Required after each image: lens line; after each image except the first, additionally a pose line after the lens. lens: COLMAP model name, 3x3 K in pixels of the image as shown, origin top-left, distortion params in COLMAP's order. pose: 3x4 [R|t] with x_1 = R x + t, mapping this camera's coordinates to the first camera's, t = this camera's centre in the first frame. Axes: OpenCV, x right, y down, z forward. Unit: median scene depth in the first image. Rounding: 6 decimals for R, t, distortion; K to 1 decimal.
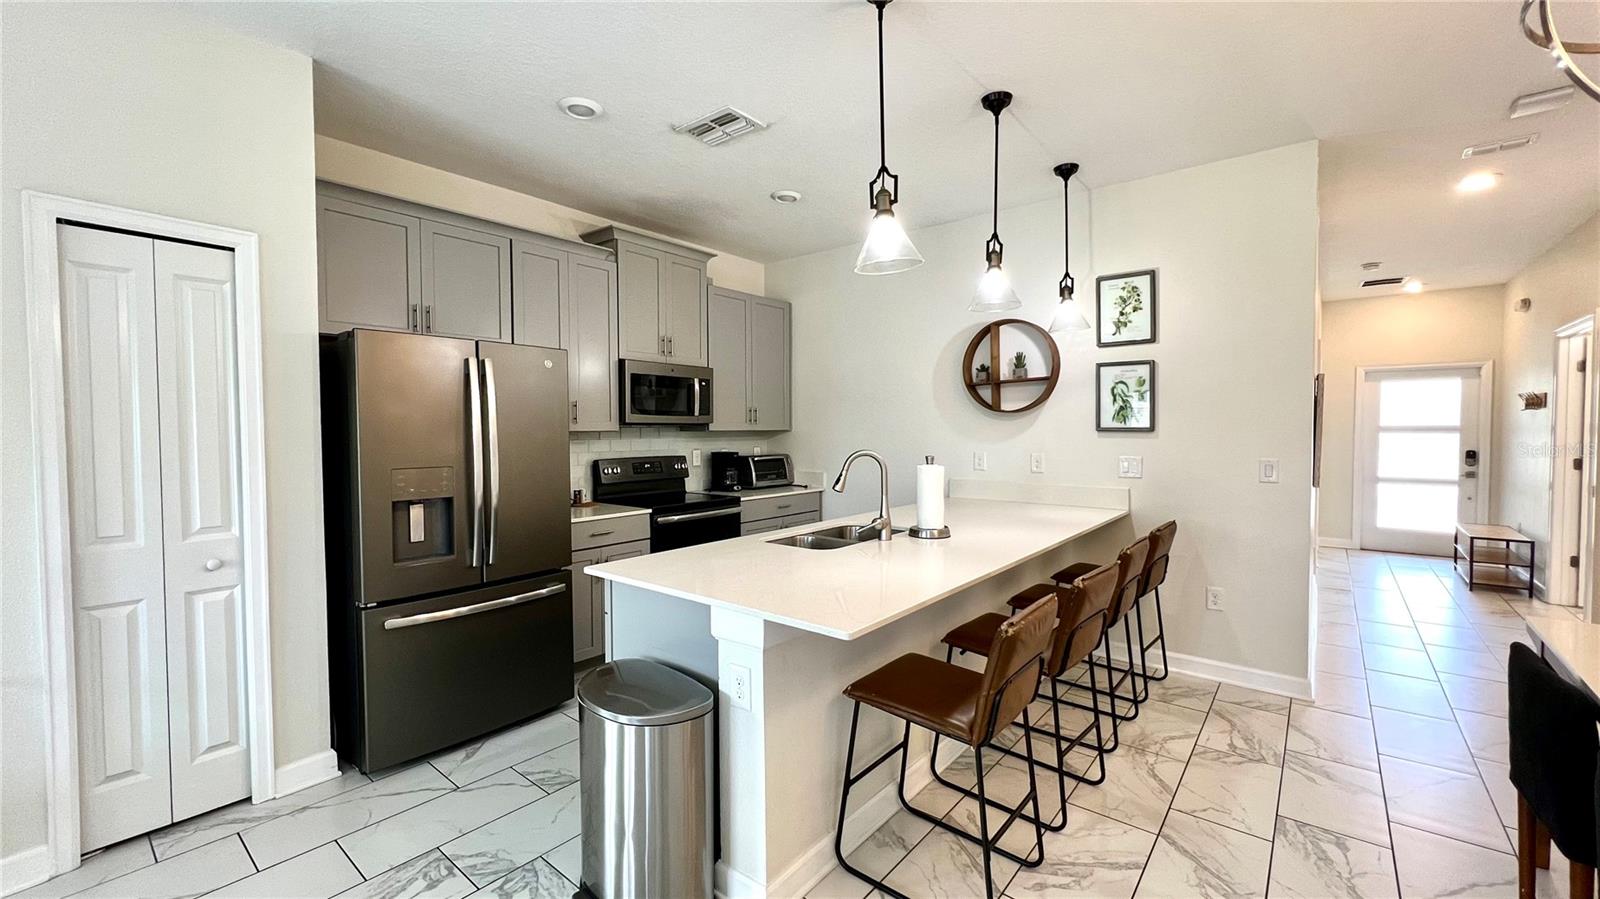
lens RADIAL K [[640.5, 0, 797.0], [0, 640.5, 450.2], [0, 0, 1]] dist [0.000127, 0.000179]
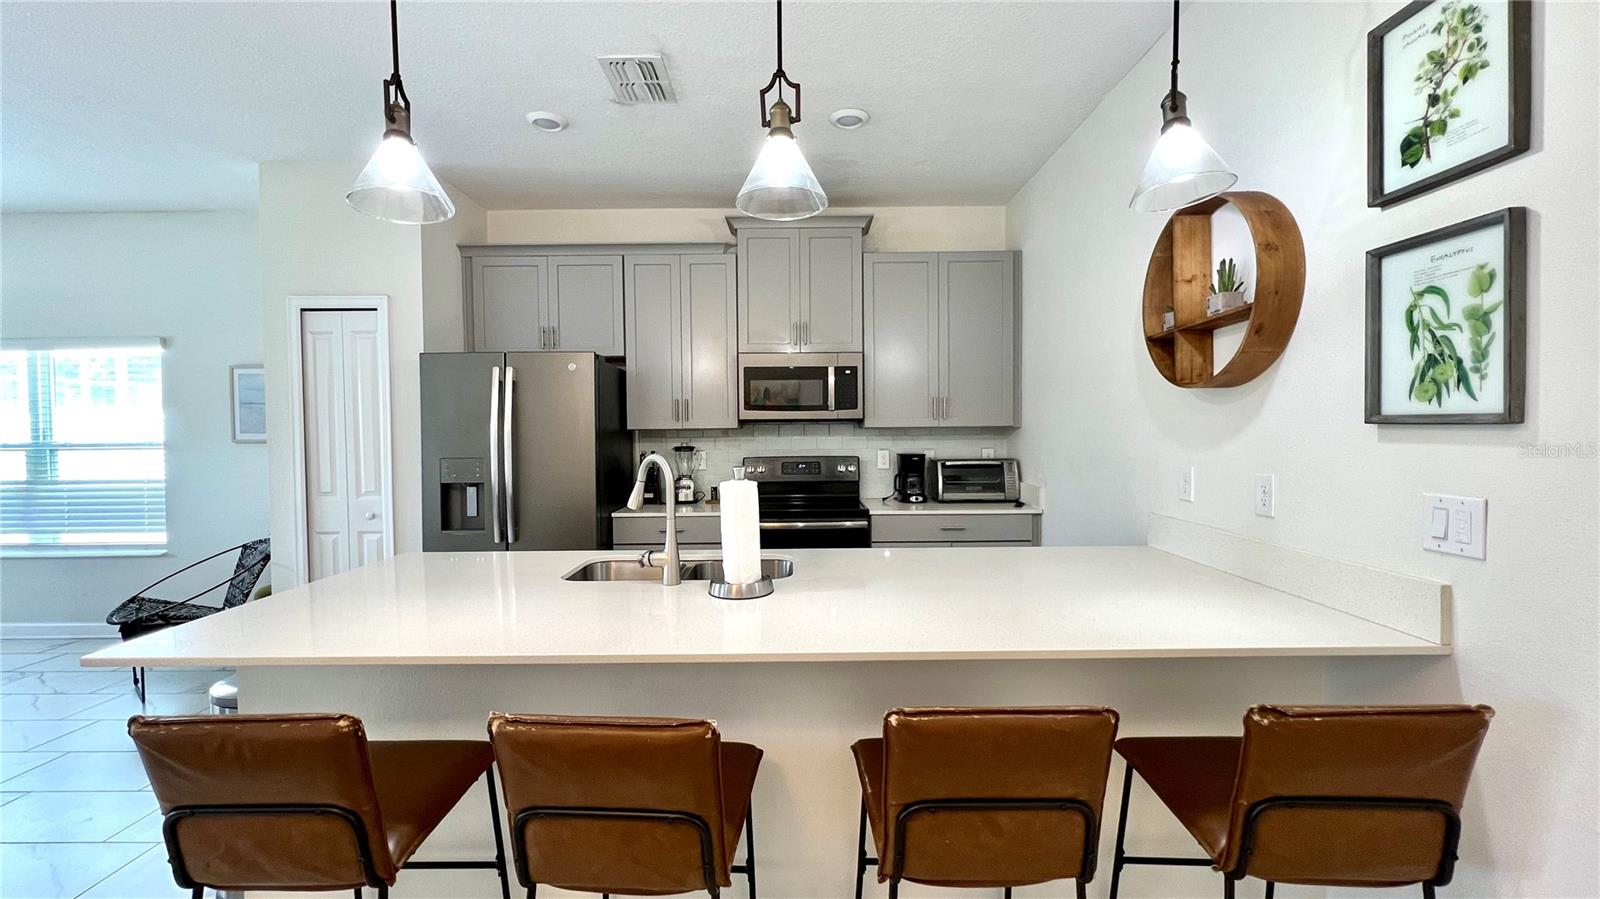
lens RADIAL K [[640.5, 0, 797.0], [0, 640.5, 450.2], [0, 0, 1]] dist [0.000127, 0.000179]
pose [[0.634466, 0.023212, -0.772602, 0.552879], [-0.019741, 0.999710, 0.013824, -0.012684], [0.772699, 0.006481, 0.634740, 0.483381]]
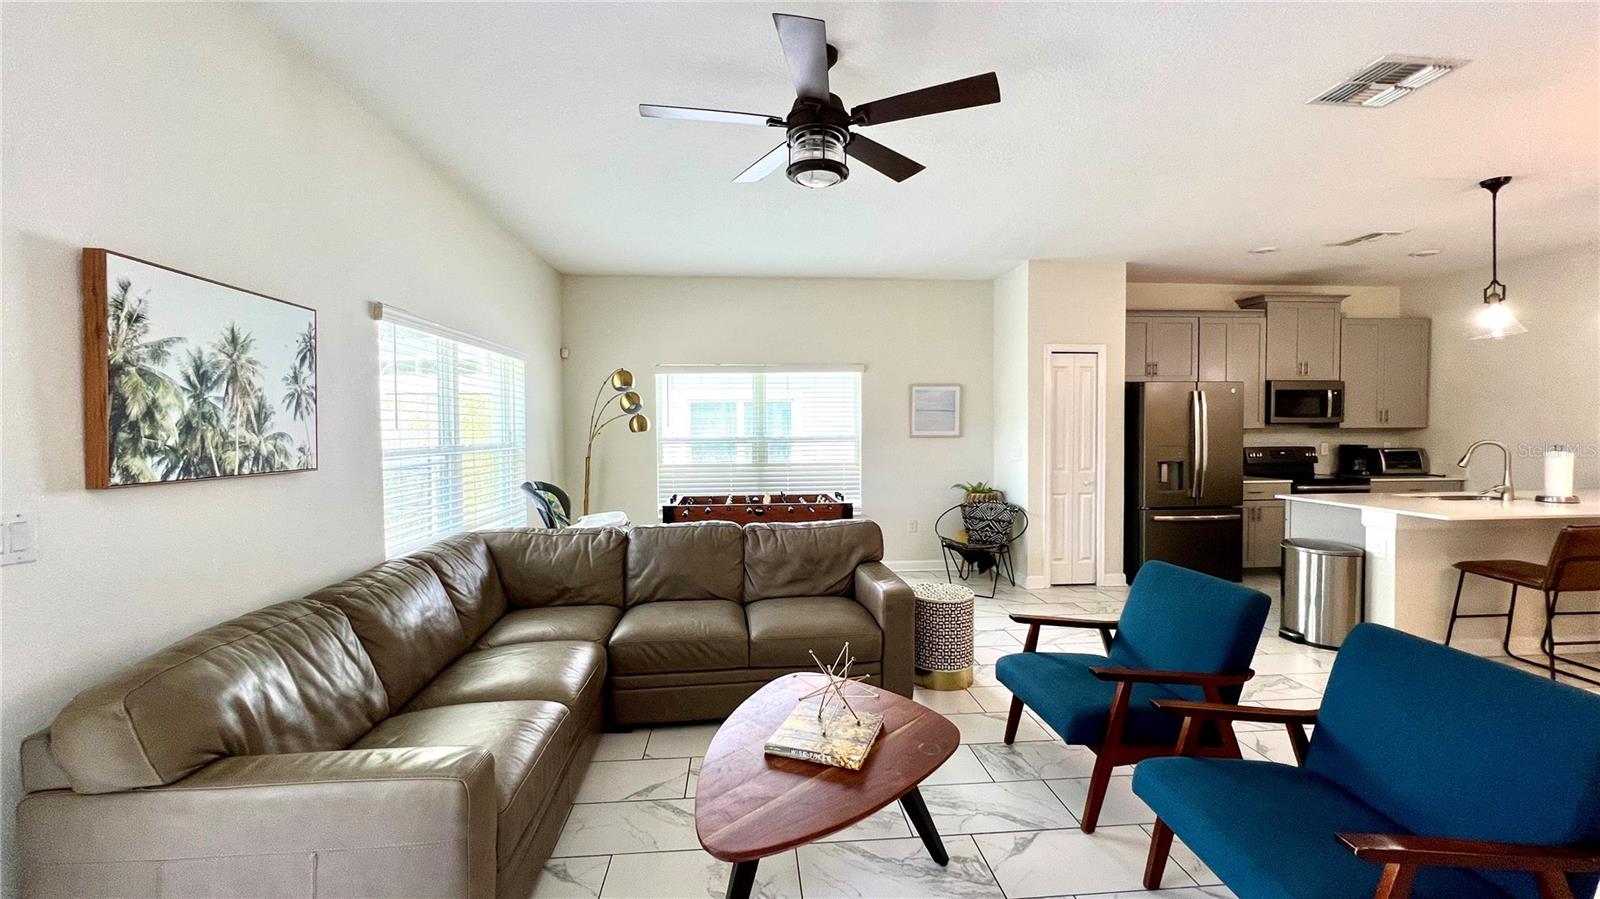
lens RADIAL K [[635.6, 0, 800.0], [0, 635.6, 449.5], [0, 0, 1]] dist [0.001102, 0.000315]
pose [[0.696897, 0.021857, -0.716838, 0.036189], [-0.020832, 0.999731, 0.010230, 0.028777], [0.716869, 0.007804, 0.697164, -0.874660]]
